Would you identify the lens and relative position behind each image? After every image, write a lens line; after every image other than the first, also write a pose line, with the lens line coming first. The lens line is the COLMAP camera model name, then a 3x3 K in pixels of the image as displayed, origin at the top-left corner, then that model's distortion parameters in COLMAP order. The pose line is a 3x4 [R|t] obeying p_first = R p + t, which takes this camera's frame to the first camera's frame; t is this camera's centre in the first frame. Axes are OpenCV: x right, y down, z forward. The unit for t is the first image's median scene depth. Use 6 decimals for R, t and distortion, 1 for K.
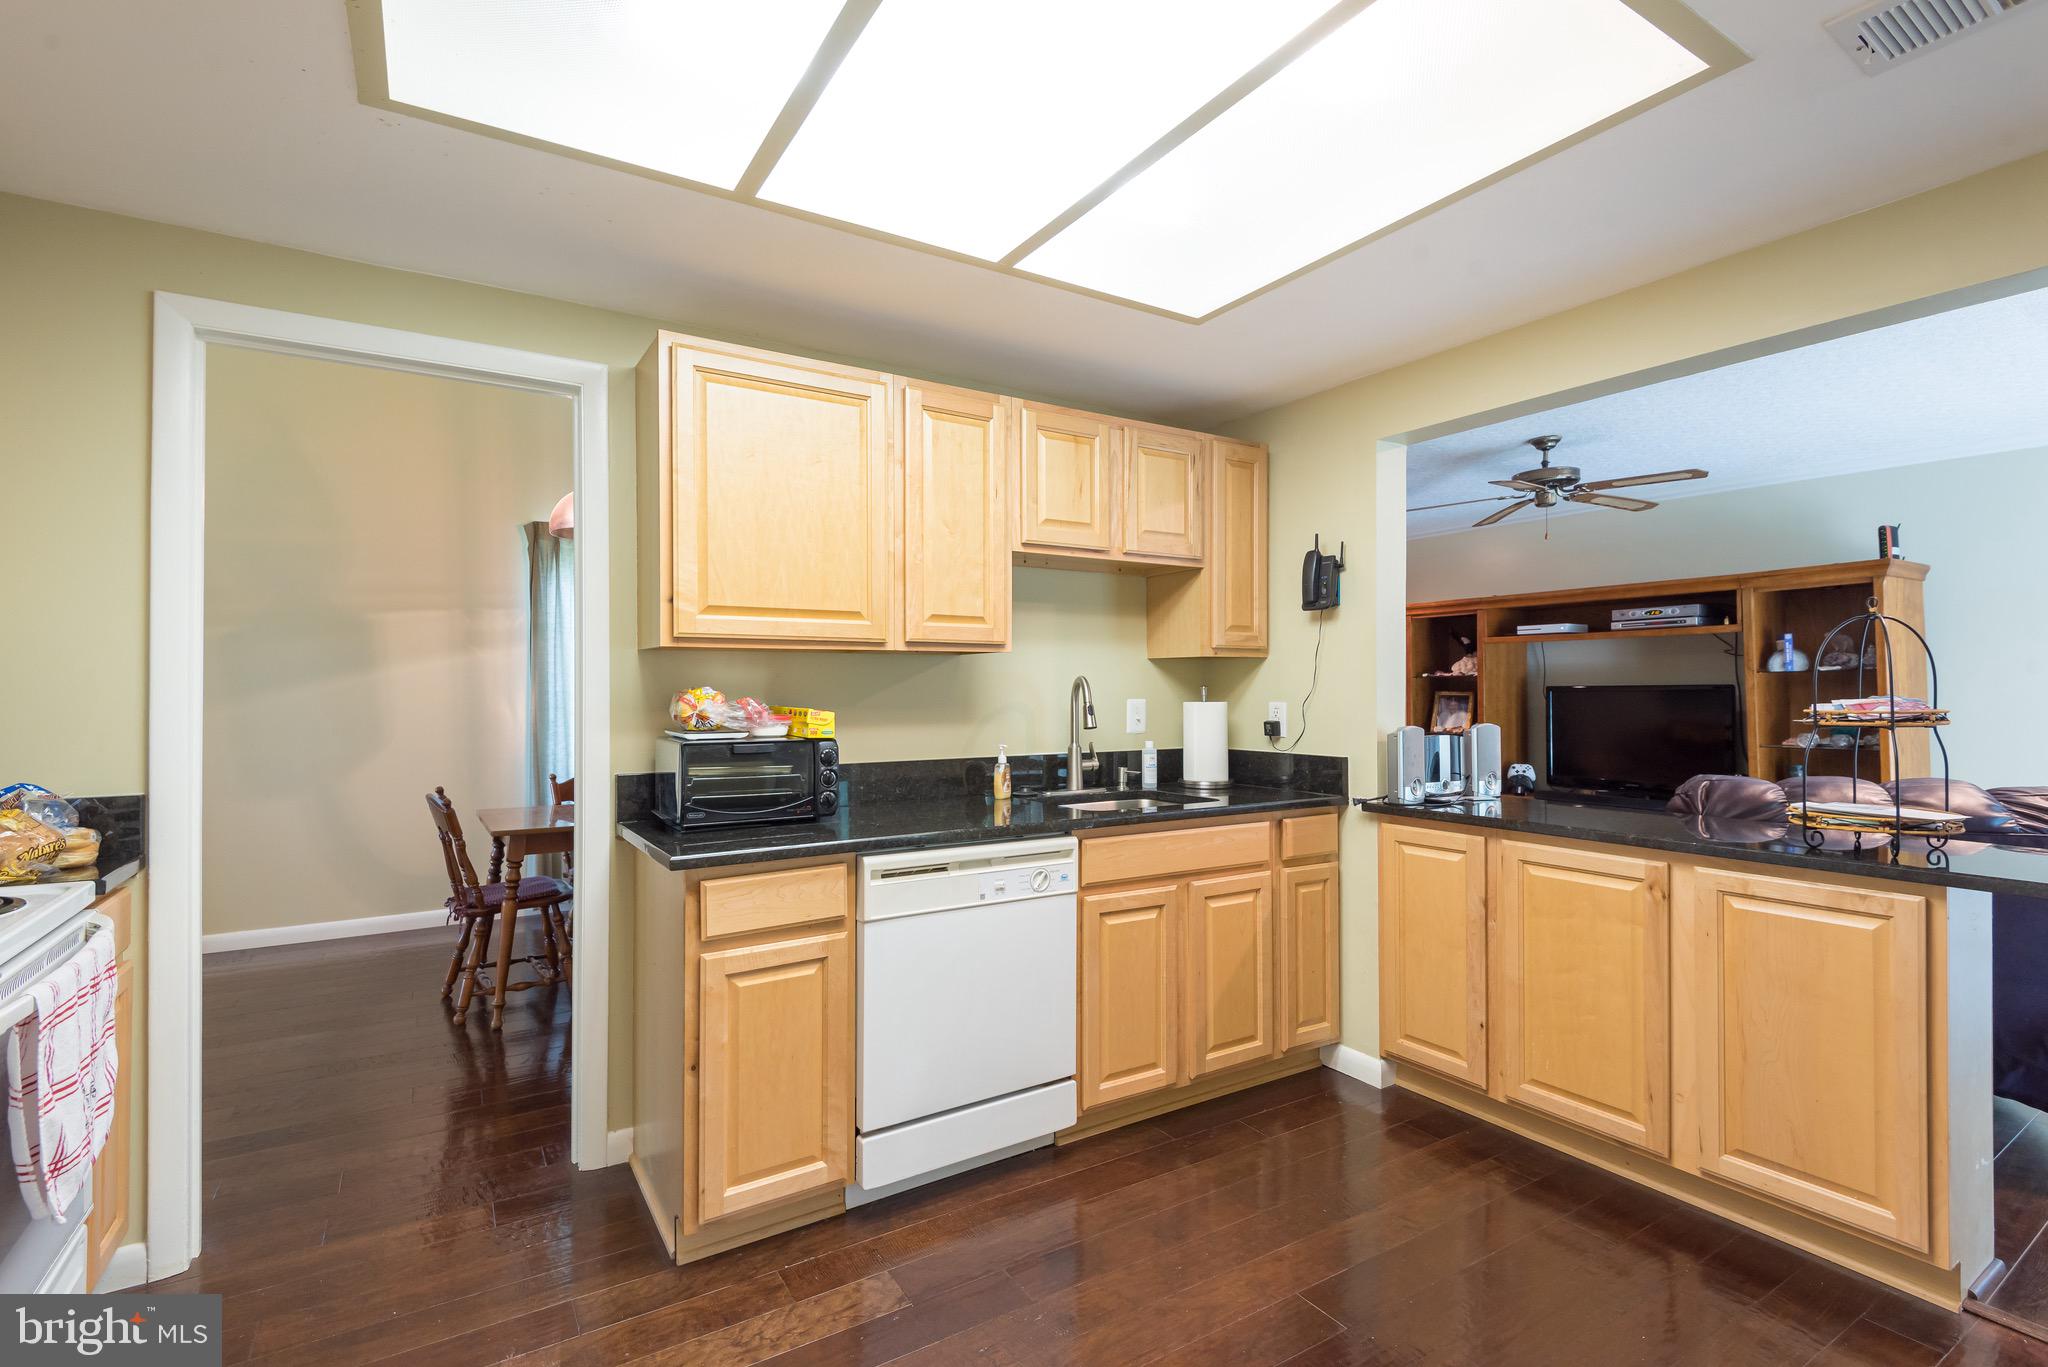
lens RADIAL K [[946.2, 0, 1019.0], [0, 946.2, 674.0], [0, 0, 1]] dist [0.019454, -0.004283]
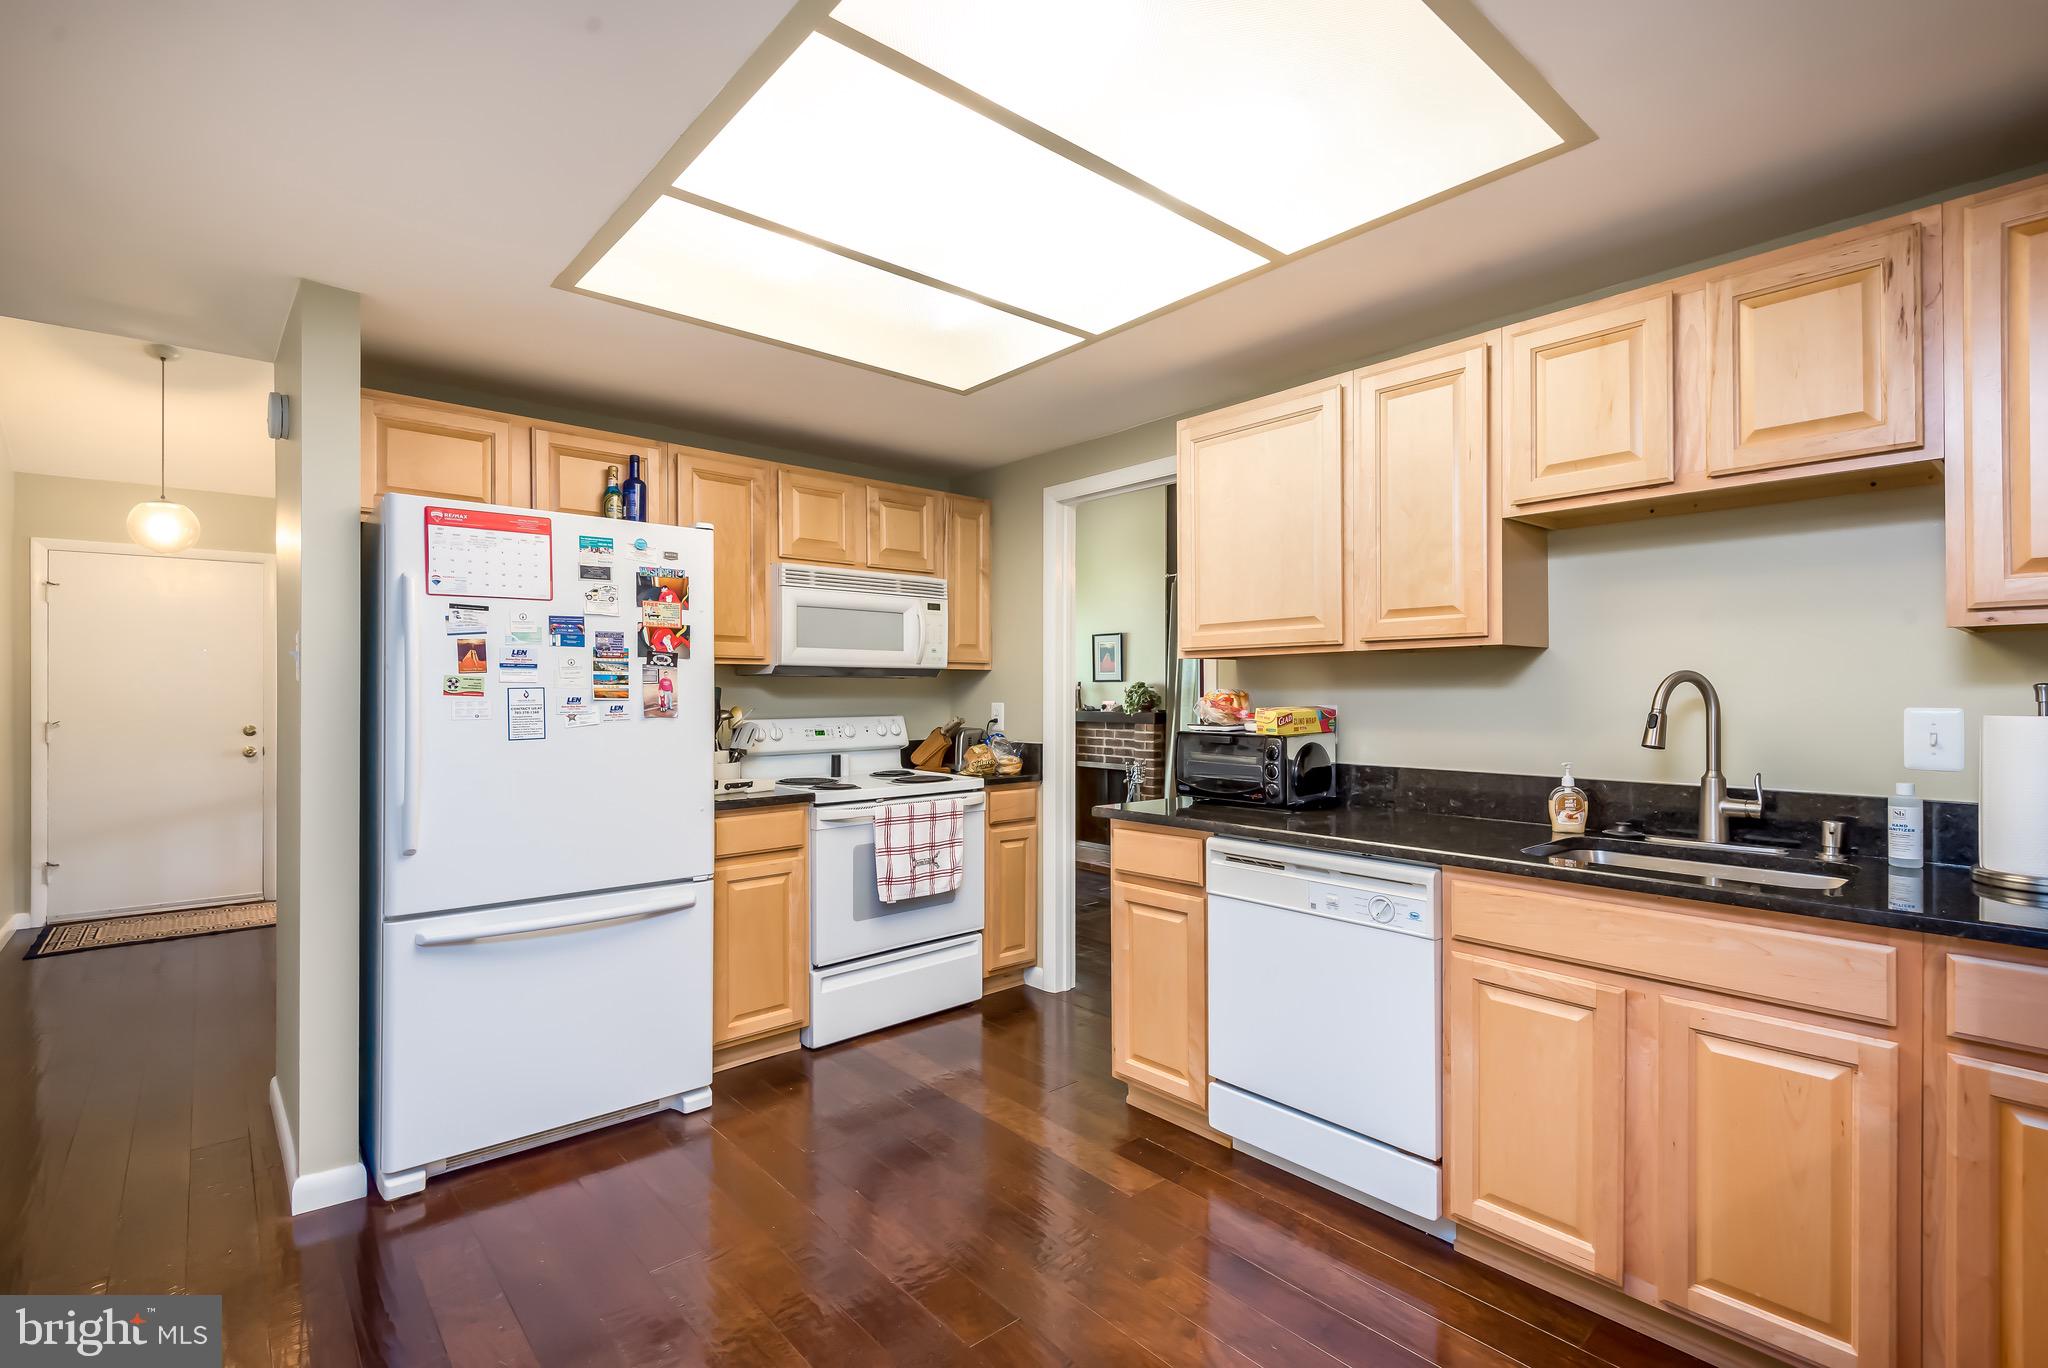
lens RADIAL K [[946.2, 0, 1023.7], [0, 946.2, 688.4], [0, 0, 1]] dist [0.019454, -0.004283]
pose [[0.155359, -0.003957, -0.987850, 0.744471], [0.016120, 0.999869, -0.001470, 0.008900], [0.987726, -0.015696, 0.155403, 0.480004]]
